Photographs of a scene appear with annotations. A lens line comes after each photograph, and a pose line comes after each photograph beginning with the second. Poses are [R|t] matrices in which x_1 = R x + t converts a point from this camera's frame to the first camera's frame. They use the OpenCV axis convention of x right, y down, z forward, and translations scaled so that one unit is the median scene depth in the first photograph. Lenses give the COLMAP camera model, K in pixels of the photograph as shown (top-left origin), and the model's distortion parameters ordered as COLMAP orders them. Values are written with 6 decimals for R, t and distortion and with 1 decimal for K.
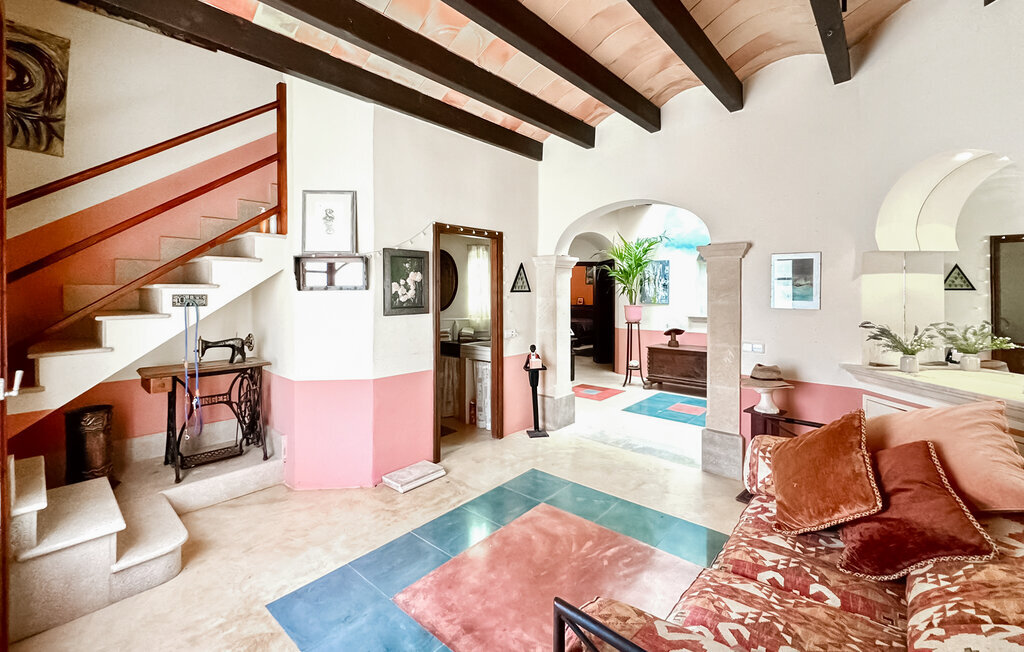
lens RADIAL K [[420.0, 0, 529.1], [0, 420.0, 292.8], [0, 0, 1]] dist [-0.001789, 0.000370]
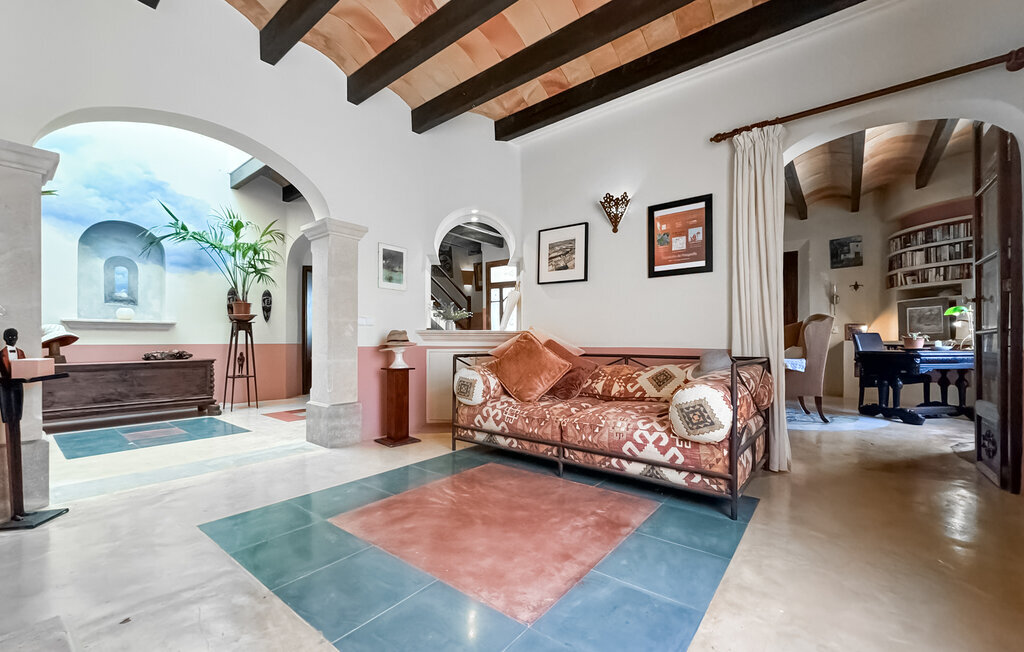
lens RADIAL K [[420.0, 0, 490.9], [0, 420.0, 345.4], [0, 0, 1]] dist [-0.001789, 0.000370]
pose [[0.000039, -0.006628, 0.999978, -0.678920], [-0.001176, 0.999977, 0.006628, 0.212243], [-0.999999, -0.001176, 0.000031, 0.746604]]
